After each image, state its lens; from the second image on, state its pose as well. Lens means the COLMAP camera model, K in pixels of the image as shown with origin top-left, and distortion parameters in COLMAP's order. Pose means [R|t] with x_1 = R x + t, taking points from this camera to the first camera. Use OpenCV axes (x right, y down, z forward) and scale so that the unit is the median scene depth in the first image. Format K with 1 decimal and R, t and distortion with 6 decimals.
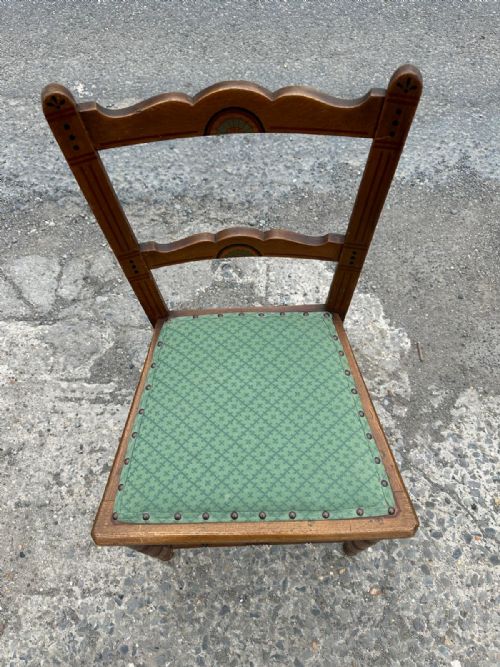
lens RADIAL K [[478.2, 0, 247.7], [0, 478.2, 329.4], [0, 0, 1]] dist [0.027059, -0.037157]
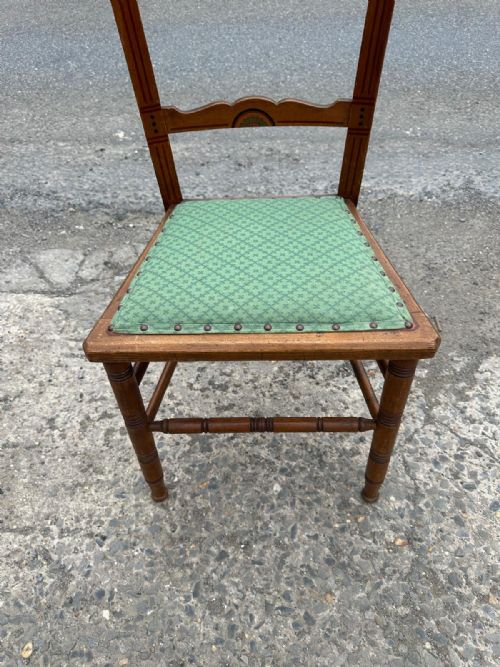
lens RADIAL K [[478.2, 0, 247.7], [0, 478.2, 329.4], [0, 0, 1]] dist [0.027059, -0.037157]
pose [[0.998734, 0.029922, -0.040428, 0.018469], [-0.039939, 0.960367, -0.275864, 0.412930], [0.030571, 0.277129, 0.960346, 0.071215]]
